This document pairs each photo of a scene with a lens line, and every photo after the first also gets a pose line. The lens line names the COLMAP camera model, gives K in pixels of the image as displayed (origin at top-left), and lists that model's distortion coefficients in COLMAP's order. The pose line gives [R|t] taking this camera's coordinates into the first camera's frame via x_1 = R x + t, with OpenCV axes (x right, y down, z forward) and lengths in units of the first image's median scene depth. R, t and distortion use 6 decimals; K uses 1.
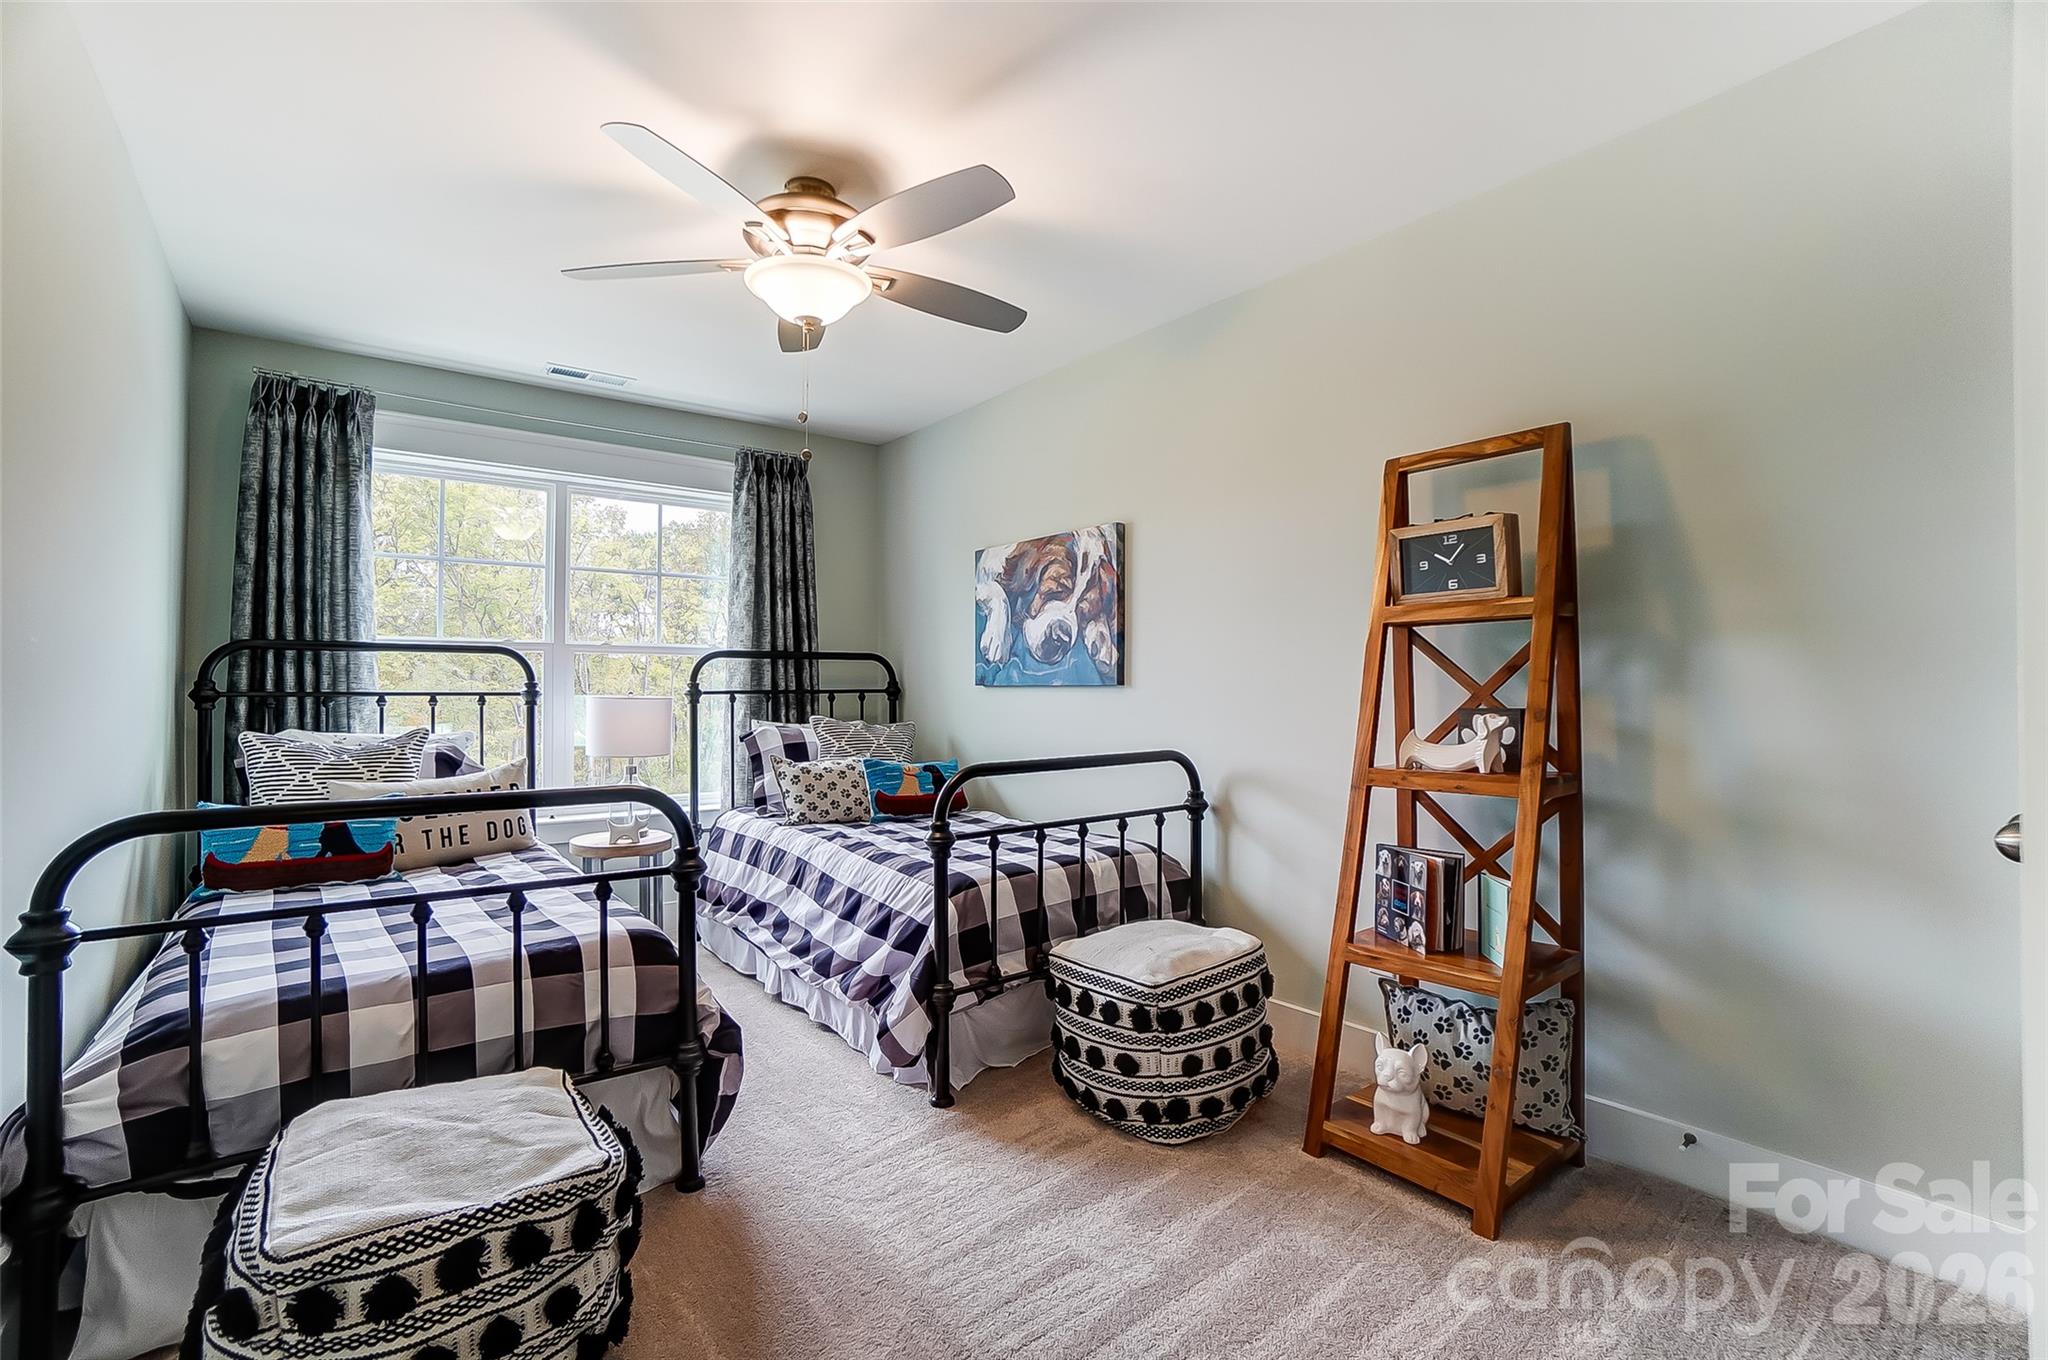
lens RADIAL K [[903.4, 0, 1017.1], [0, 903.4, 689.0], [0, 0, 1]] dist [-0.063853, 0.023994]
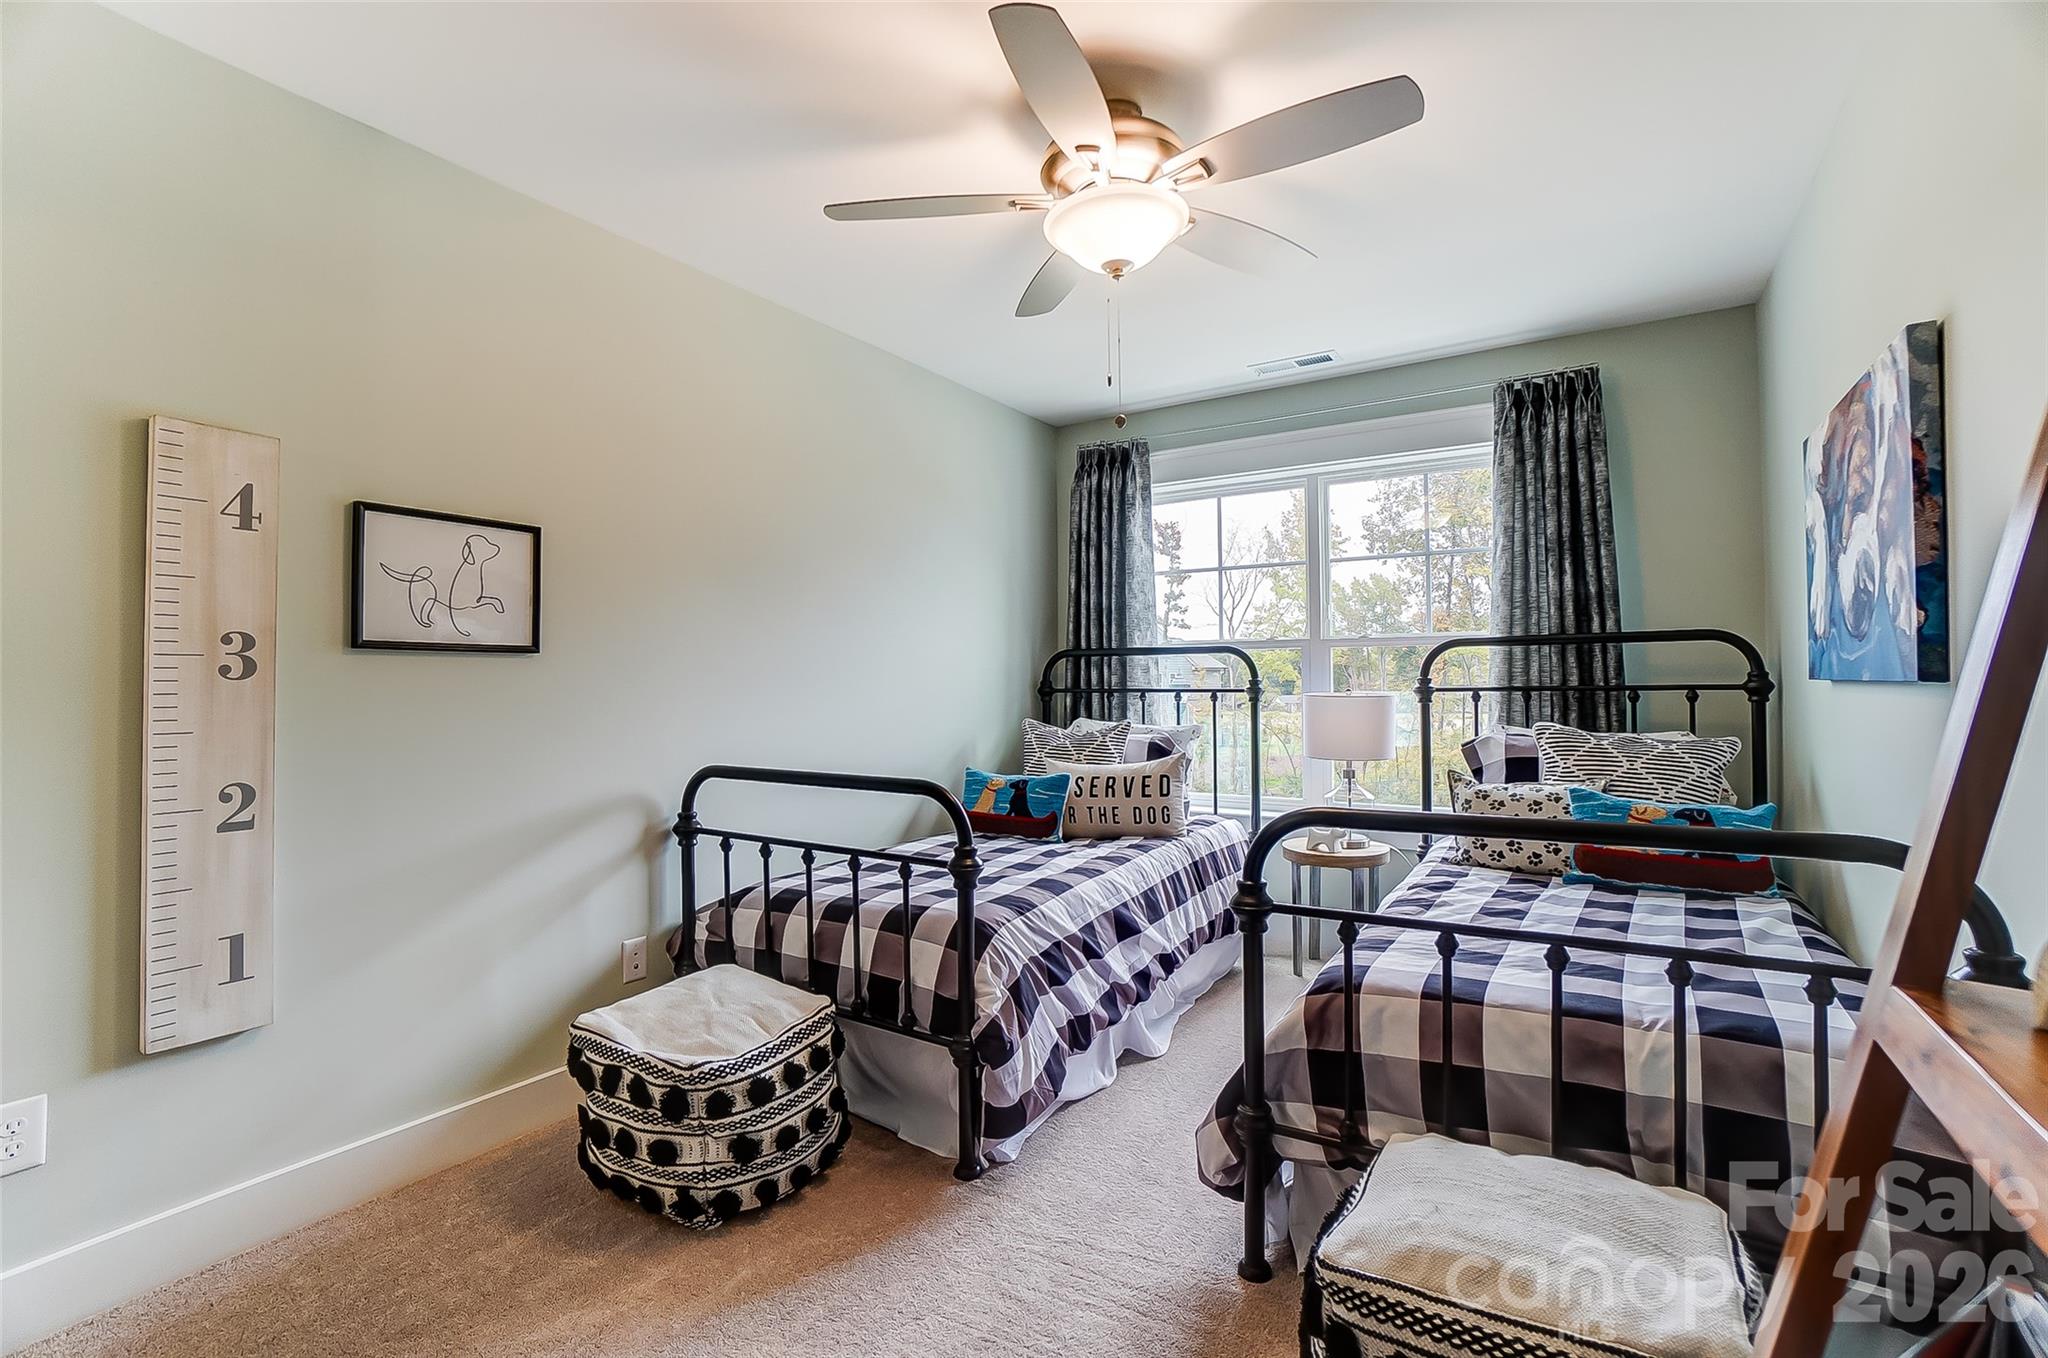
lens RADIAL K [[909.1, 0, 1019.9], [0, 909.1, 678.4], [0, 0, 1]] dist [-0.059987, 0.020741]
pose [[0.325098, -0.005863, -0.945662, 0.374815], [0.007851, 0.999963, -0.003501, -0.007698], [0.945648, -0.006286, 0.325132, 0.421731]]
